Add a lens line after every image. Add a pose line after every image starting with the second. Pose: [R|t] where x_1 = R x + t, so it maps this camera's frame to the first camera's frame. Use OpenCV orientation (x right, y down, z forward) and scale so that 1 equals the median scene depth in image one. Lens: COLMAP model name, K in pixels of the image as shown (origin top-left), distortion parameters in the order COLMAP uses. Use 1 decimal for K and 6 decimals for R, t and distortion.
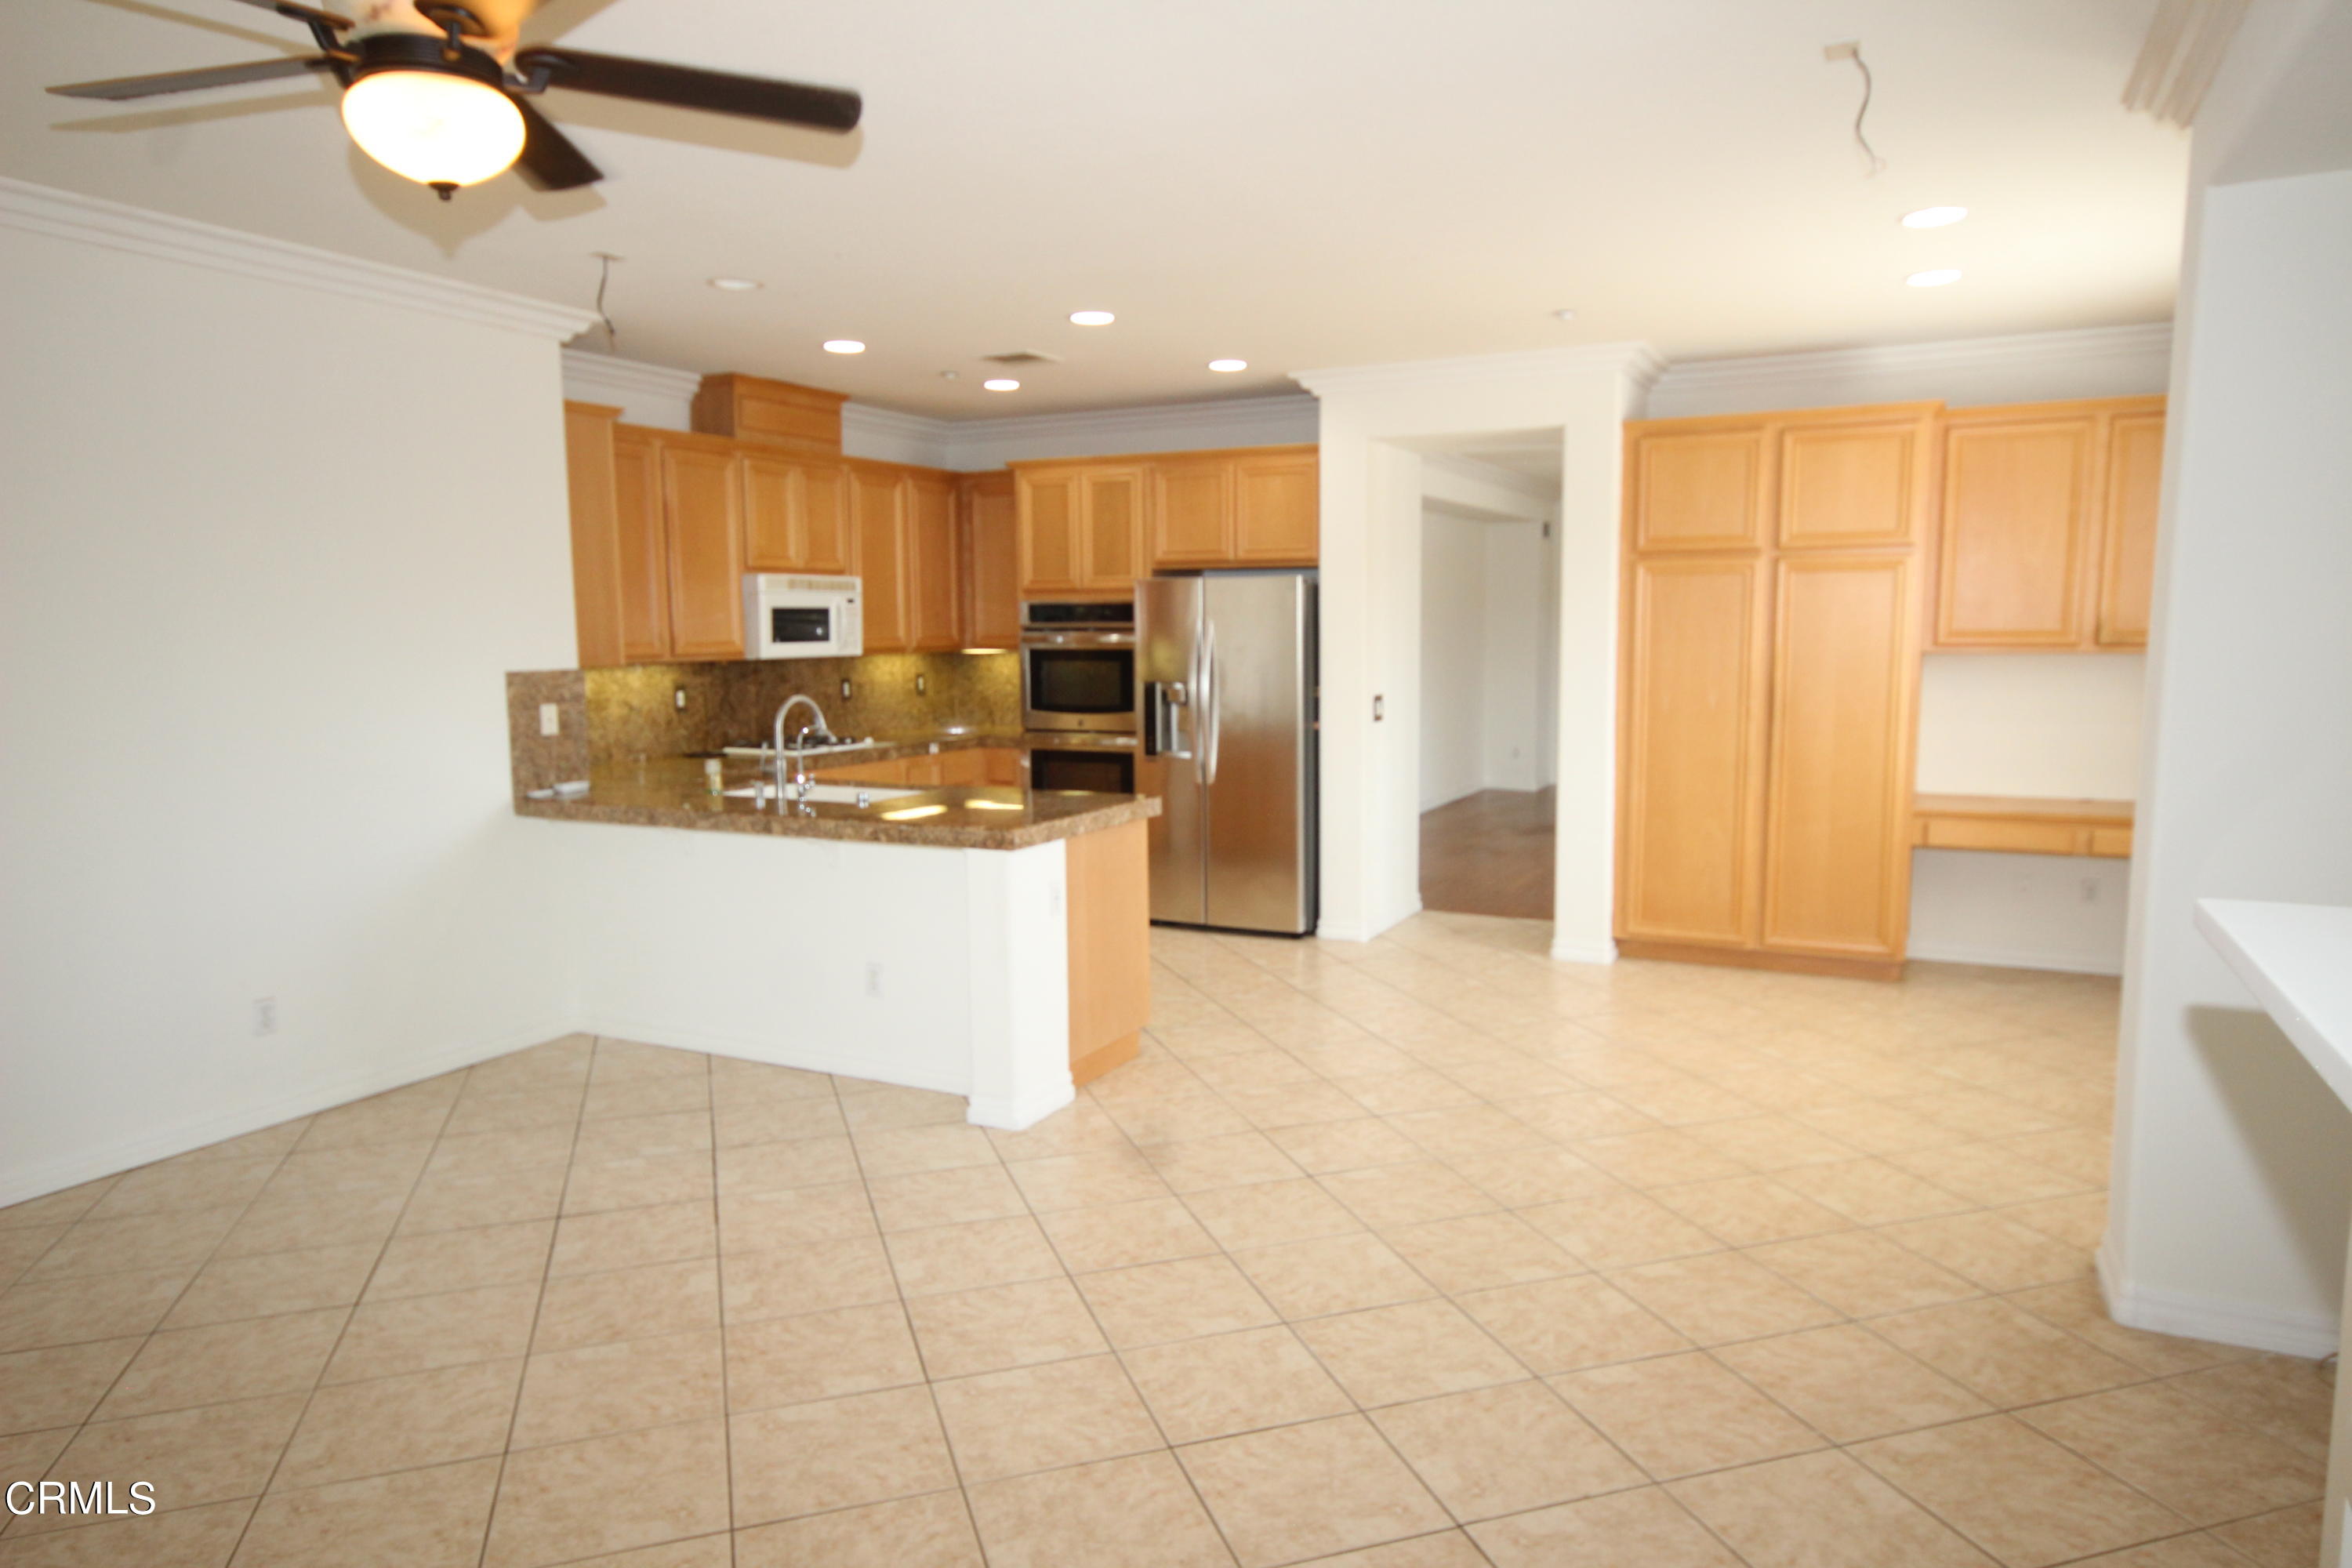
lens RADIAL K [[1466.9, 0, 1183.8], [0, 1466.9, 792.1], [0, 0, 1]] dist [0.003644, 0.001206]
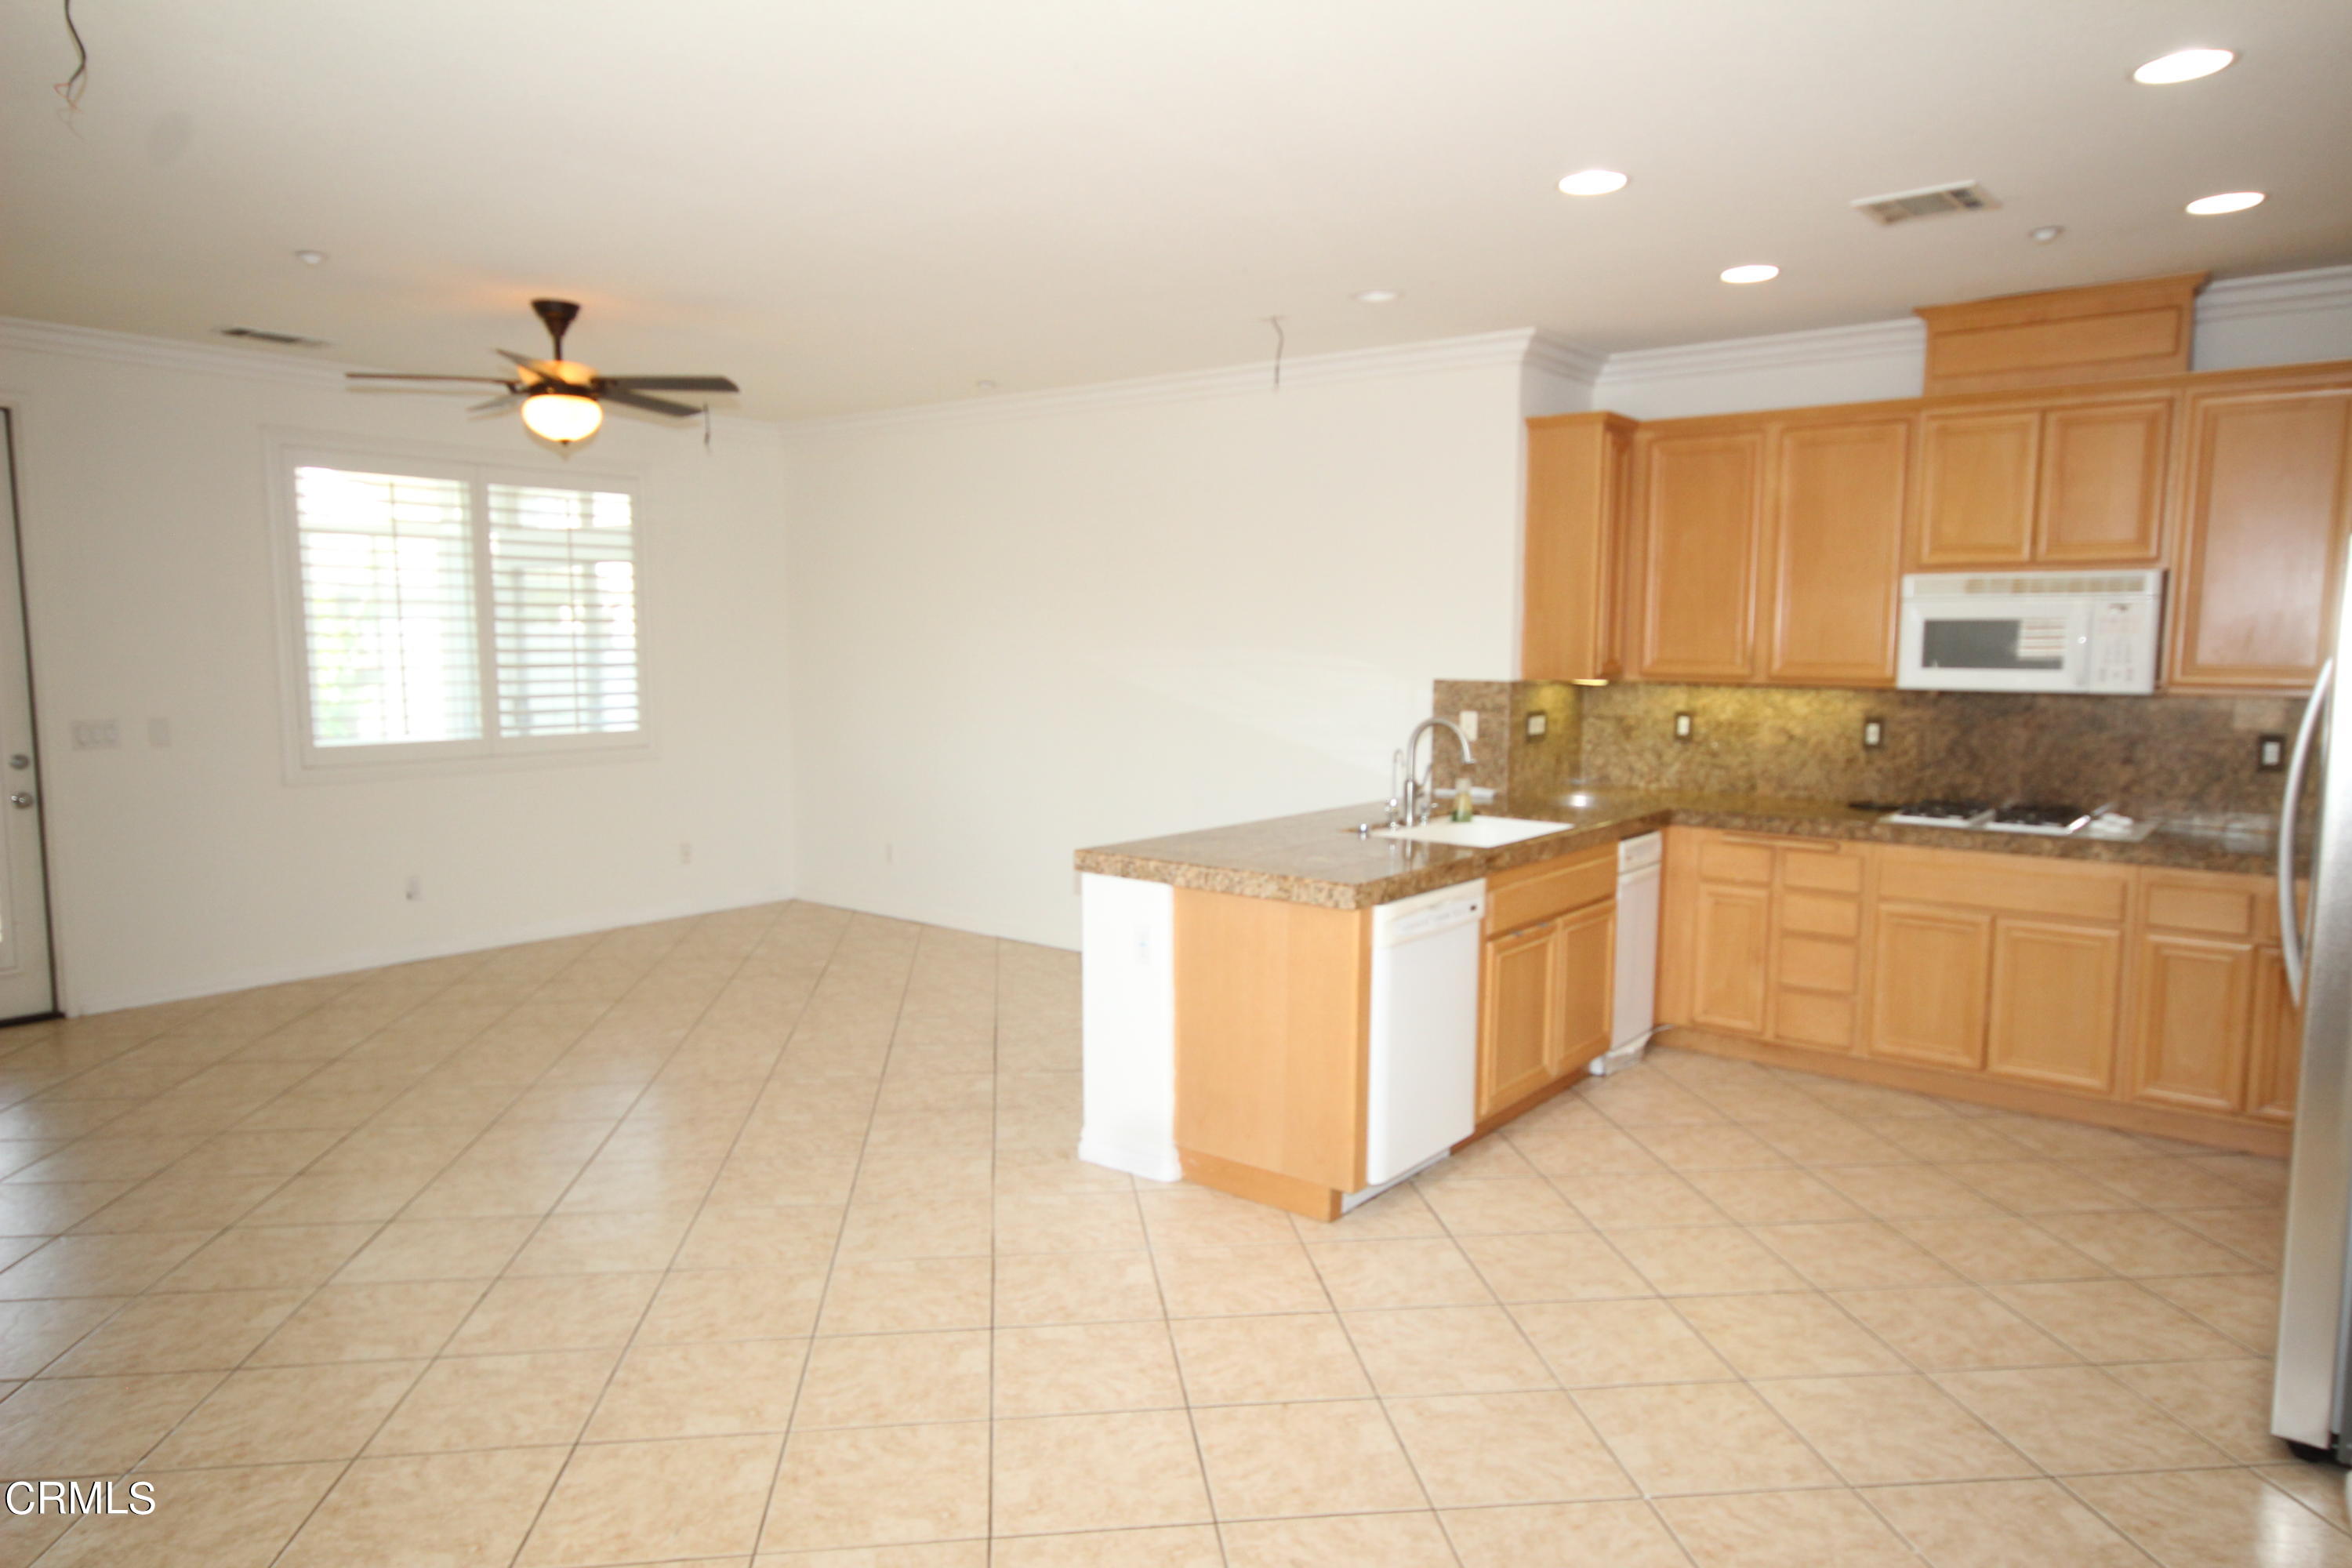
lens RADIAL K [[1491.2, 0, 1189.4], [0, 1491.2, 789.0], [0, 0, 1]] dist [0.022645, 0.001872]
pose [[-0.191304, 0.109493, -0.975405, 0.498843], [-0.119225, 0.983808, 0.133819, -0.093060], [0.974263, 0.141893, -0.175152, 0.738664]]
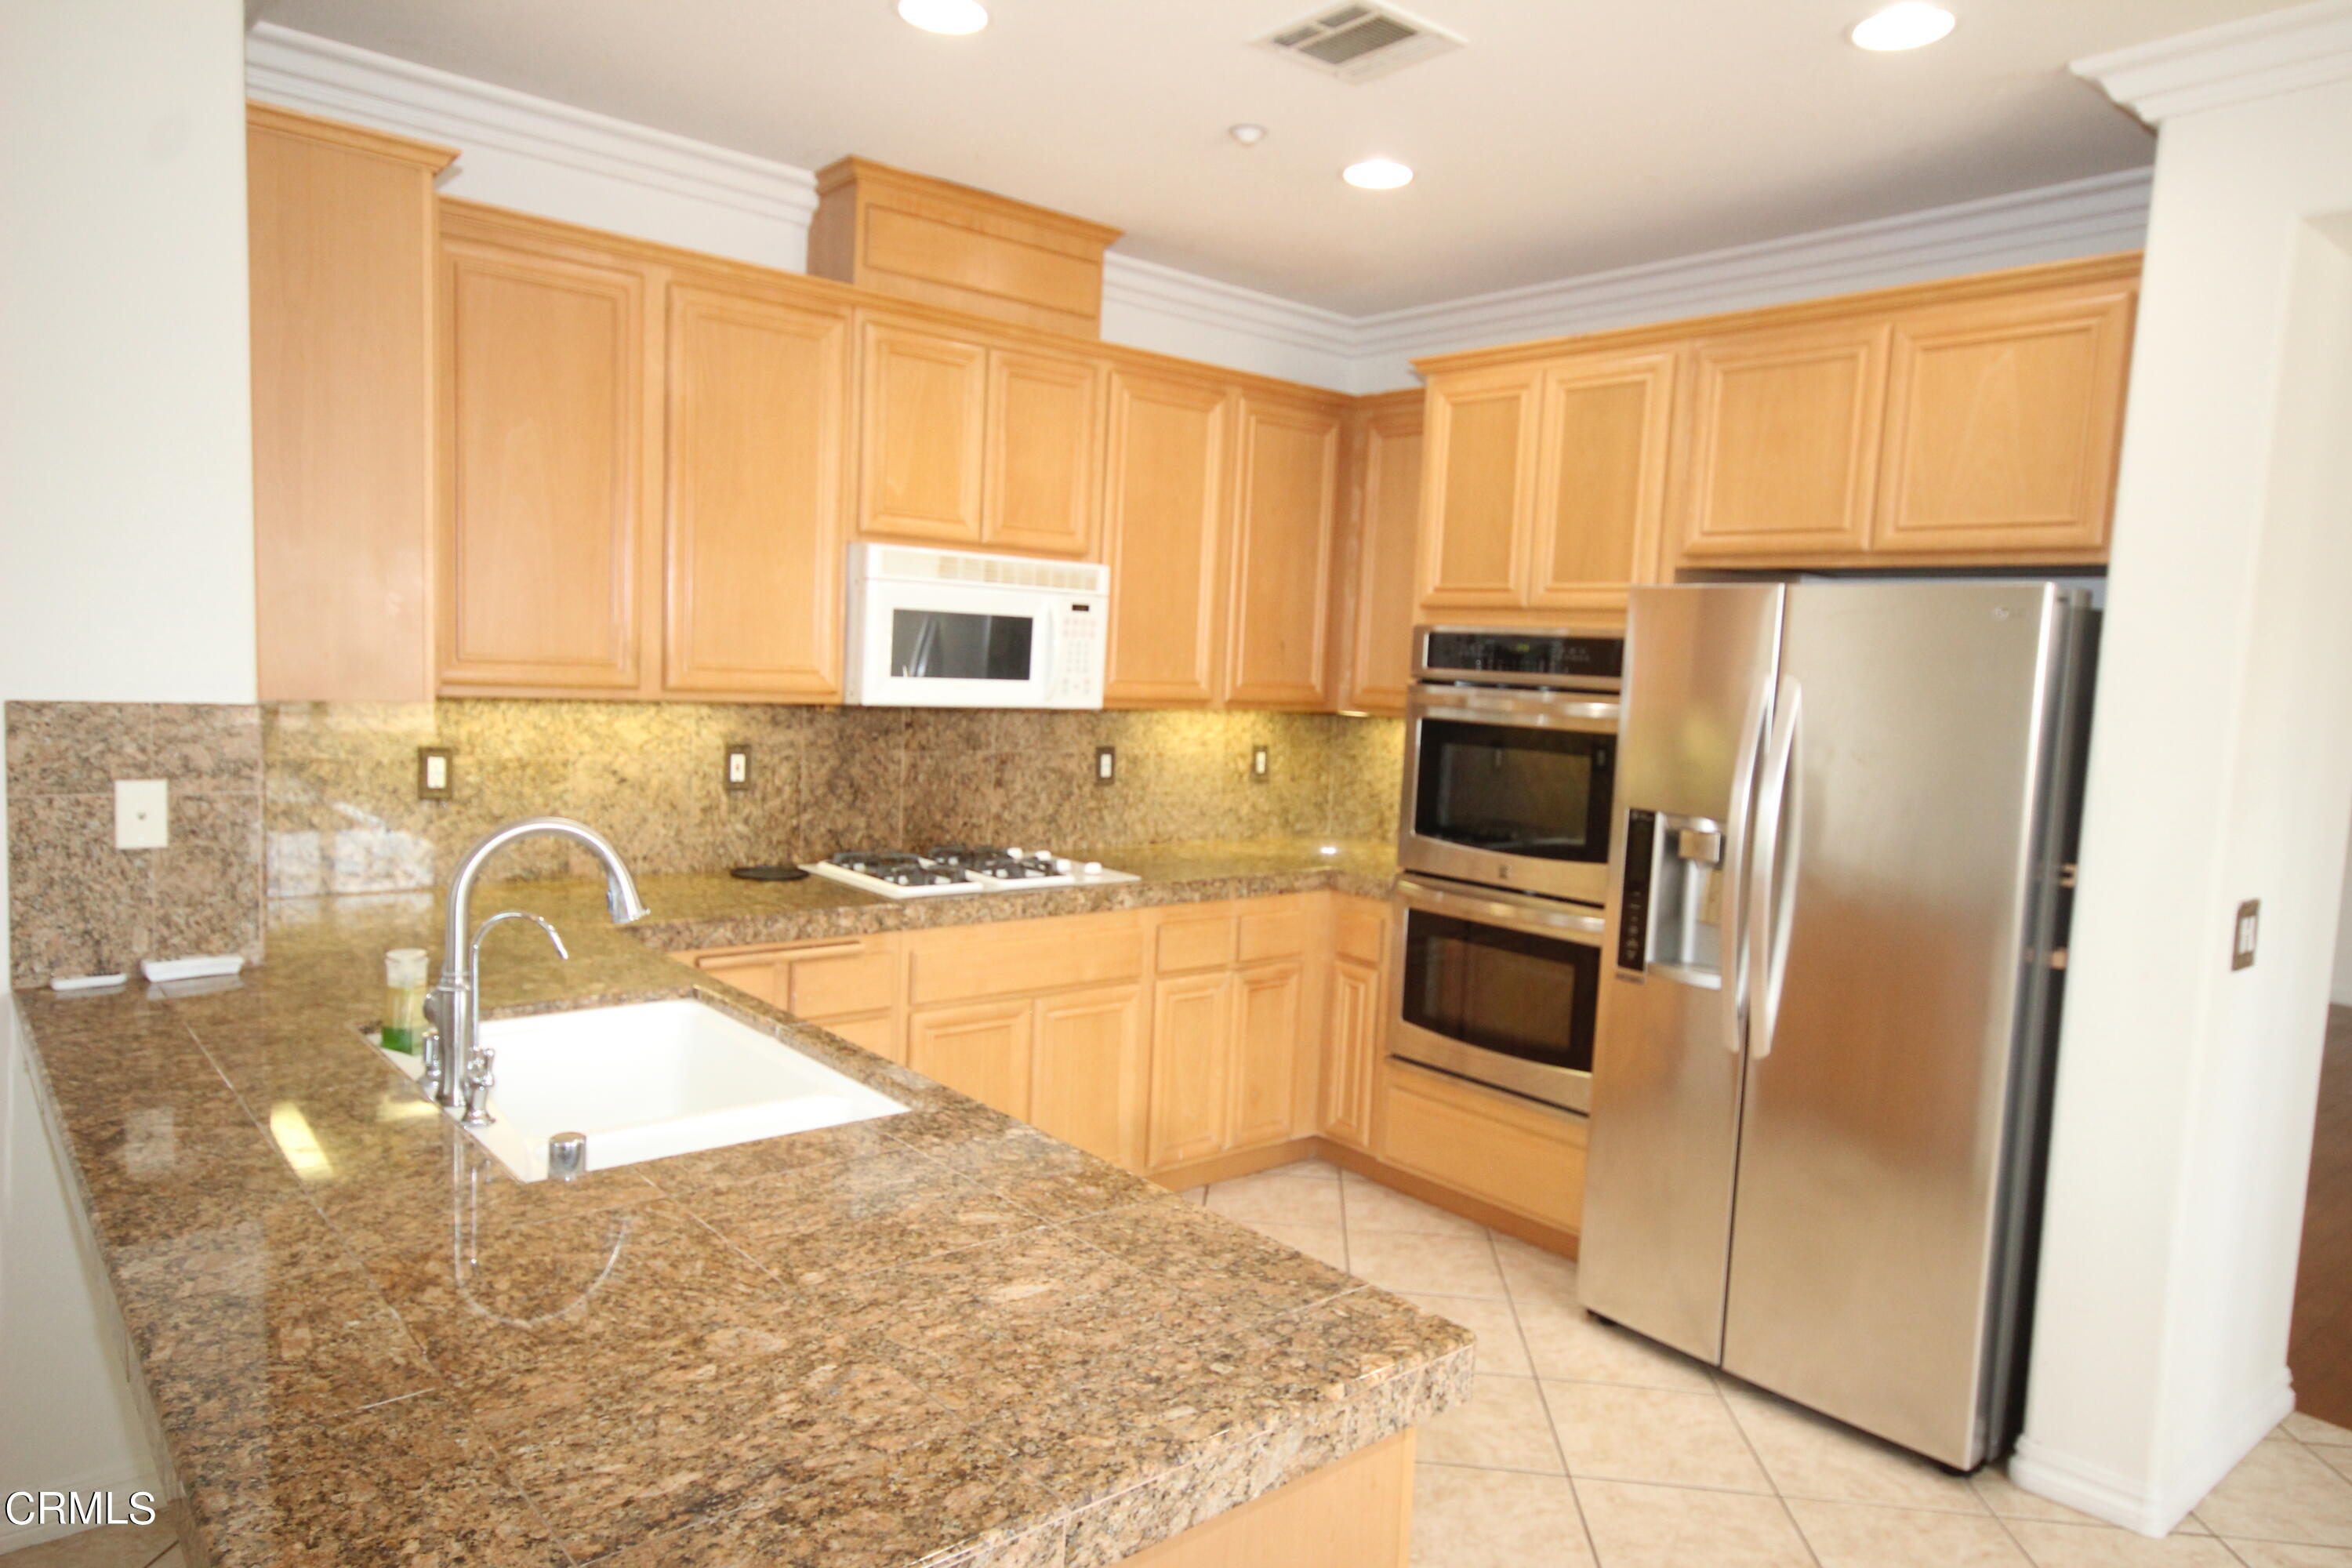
lens RADIAL K [[1491.2, 0, 1189.4], [0, 1491.2, 789.0], [0, 0, 1]] dist [0.022645, 0.001872]
pose [[0.922474, 0.087006, -0.376128, 0.021426], [-0.099908, 0.994885, -0.014893, -0.060456], [0.372908, 0.051317, 0.926448, 0.515187]]
